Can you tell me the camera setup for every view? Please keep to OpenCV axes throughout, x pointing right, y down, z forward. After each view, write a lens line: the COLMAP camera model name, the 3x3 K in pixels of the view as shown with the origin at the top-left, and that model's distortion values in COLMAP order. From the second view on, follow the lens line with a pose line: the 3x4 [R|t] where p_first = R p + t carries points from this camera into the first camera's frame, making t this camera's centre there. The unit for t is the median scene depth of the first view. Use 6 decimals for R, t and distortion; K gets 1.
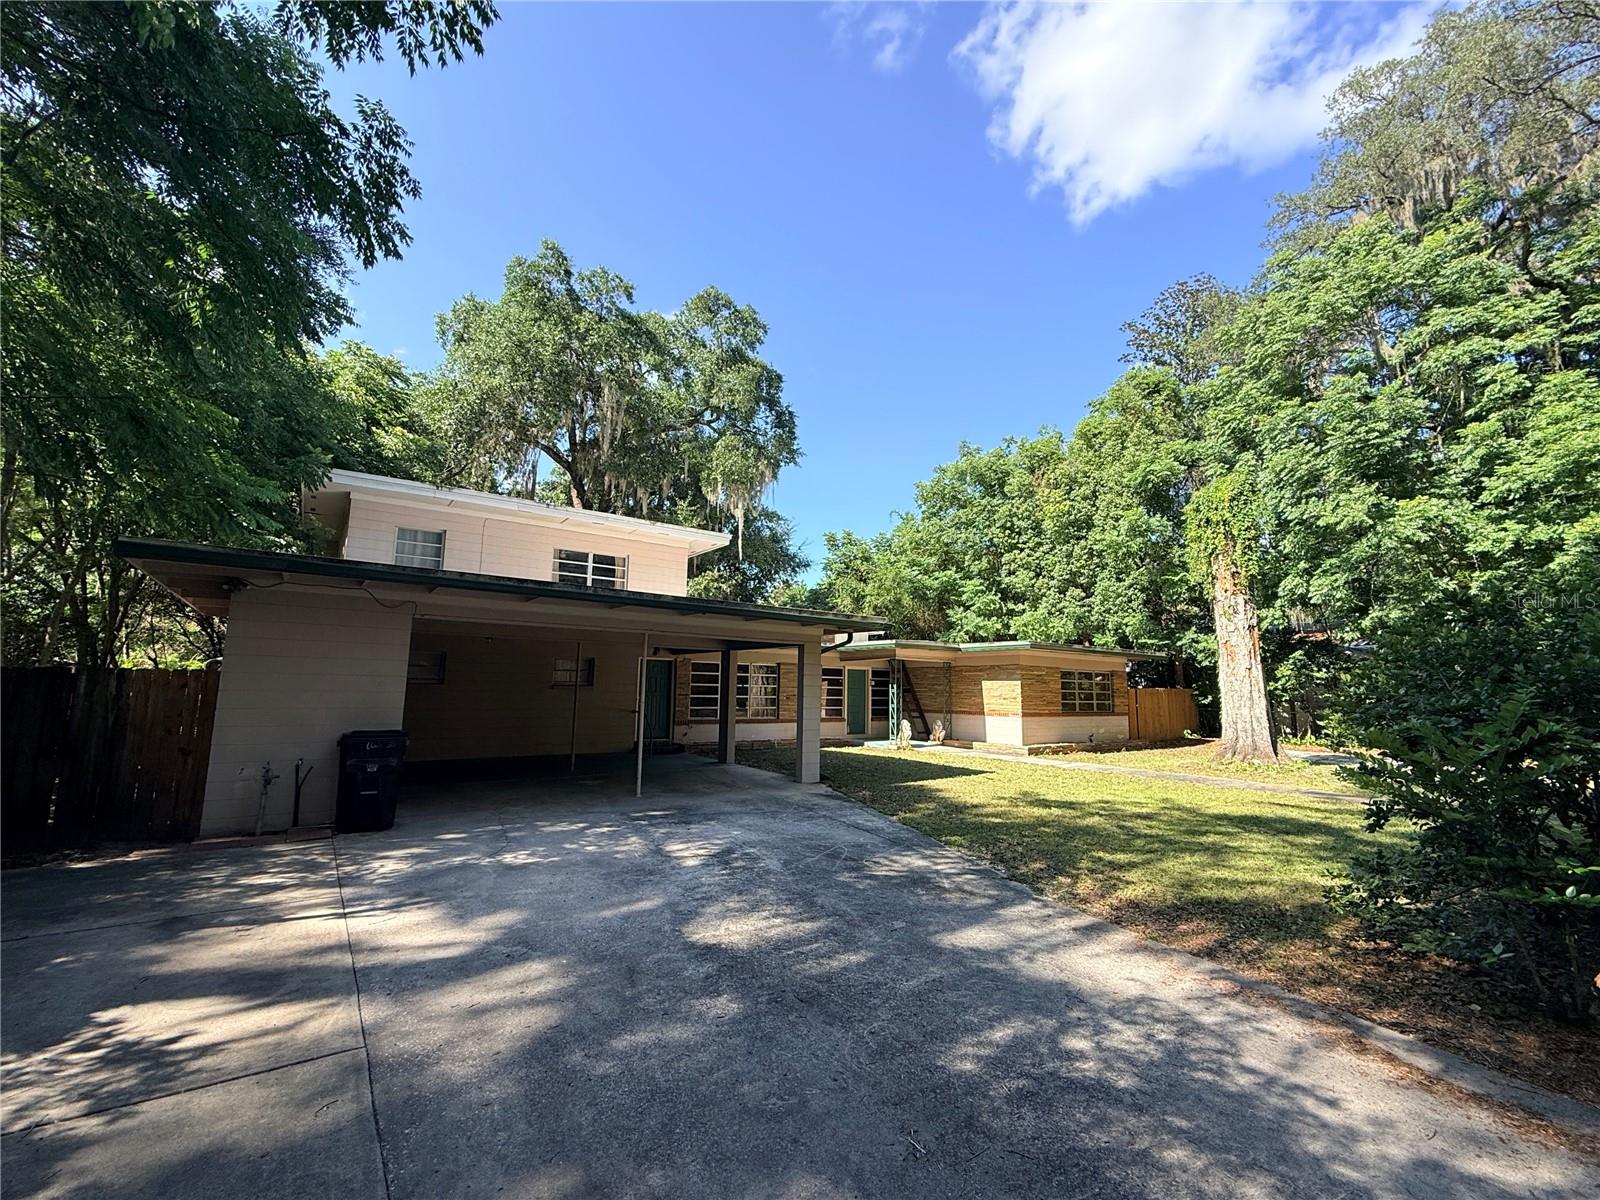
lens RADIAL K [[639.9, 0, 780.2], [0, 639.9, 599.9], [0, 0, 1]] dist [-0.004733, 0.000591]
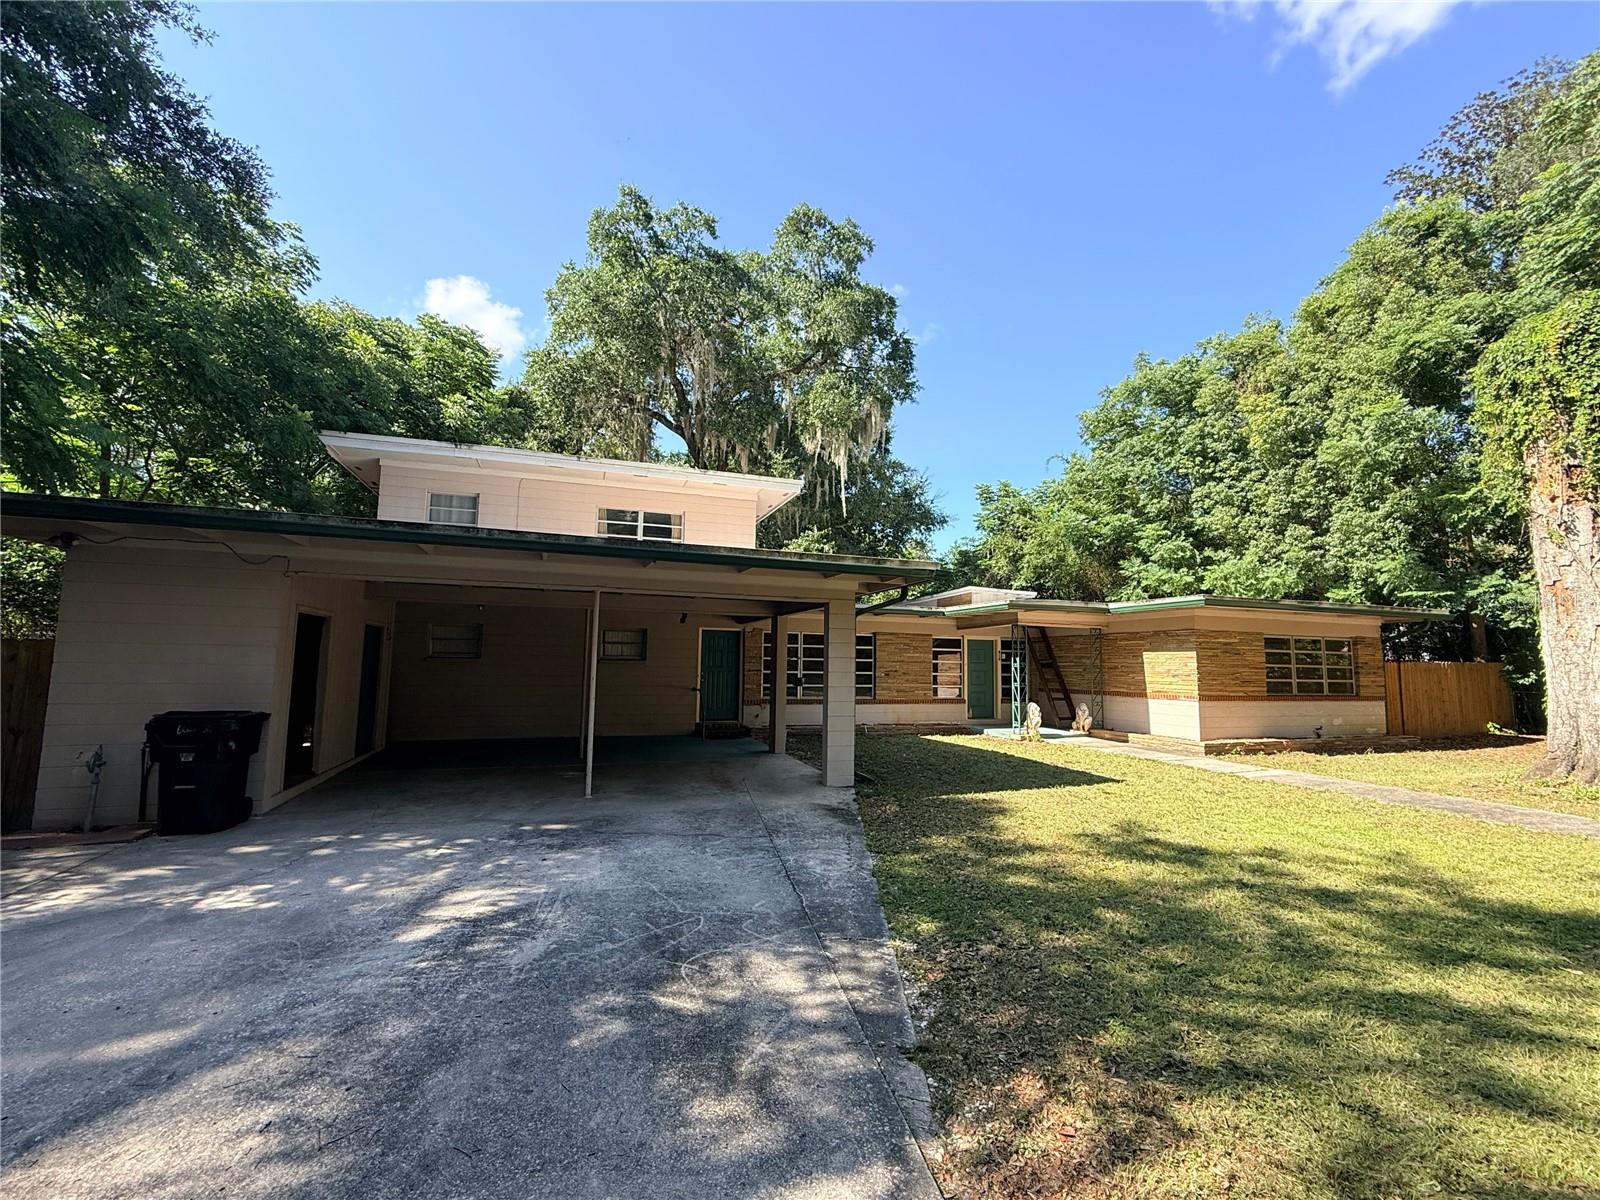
lens RADIAL K [[639.9, 0, 801.3], [0, 639.9, 595.3], [0, 0, 1]] dist [-0.004733, 0.000591]
pose [[0.961743, -0.031163, -0.272176, 0.127509], [0.038965, 0.998969, 0.023306, 0.025722], [0.271169, -0.033020, 0.961965, 0.164028]]
